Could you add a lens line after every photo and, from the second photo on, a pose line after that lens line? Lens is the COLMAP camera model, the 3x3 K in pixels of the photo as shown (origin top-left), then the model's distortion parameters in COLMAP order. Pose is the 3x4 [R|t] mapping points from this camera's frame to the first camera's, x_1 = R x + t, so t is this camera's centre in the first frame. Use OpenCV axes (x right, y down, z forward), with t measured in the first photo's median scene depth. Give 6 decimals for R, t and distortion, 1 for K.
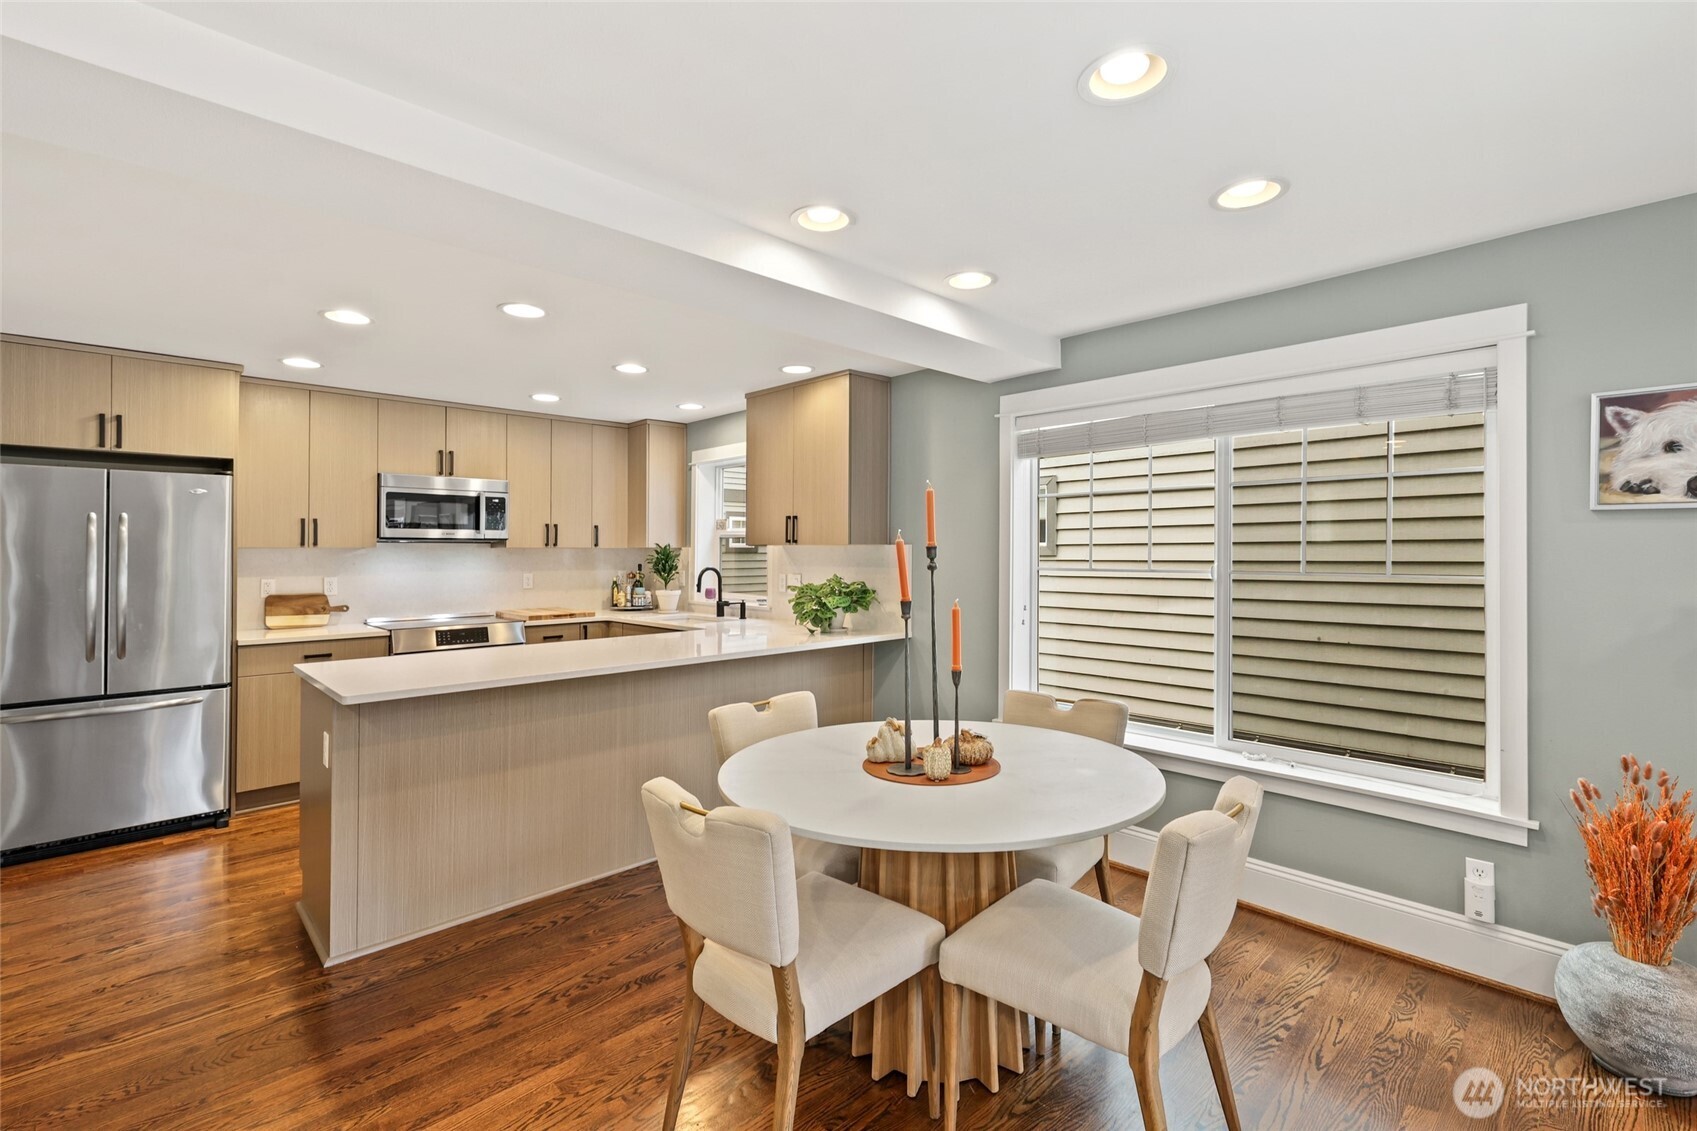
lens RADIAL K [[737.3, 0, 841.2], [0, 737.3, 553.2], [0, 0, 1]] dist [0.004527, 0.000608]
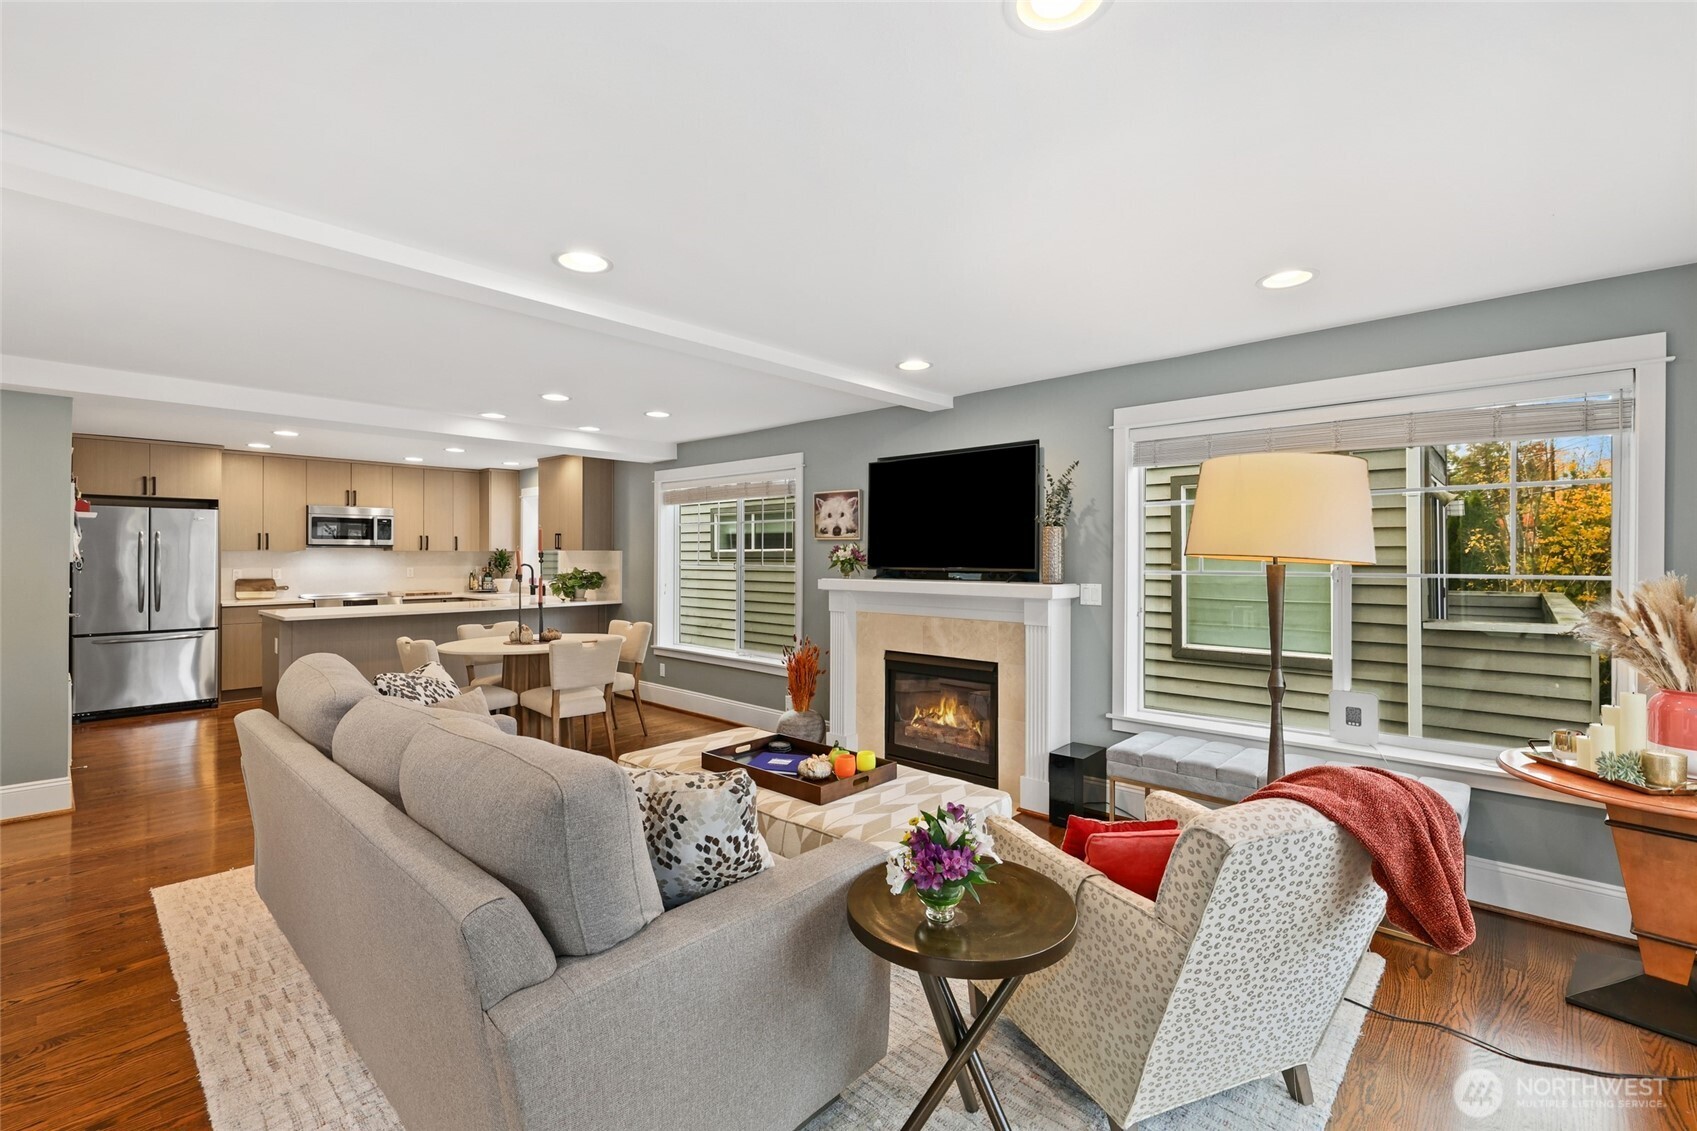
lens RADIAL K [[737.3, 0, 852.4], [0, 737.3, 560.1], [0, 0, 1]] dist [0.004527, 0.000608]
pose [[0.998204, 0.003981, 0.059776, 0.504141], [-0.004425, 0.999964, 0.007289, -0.004202], [-0.059745, -0.007540, 0.998185, -0.740985]]
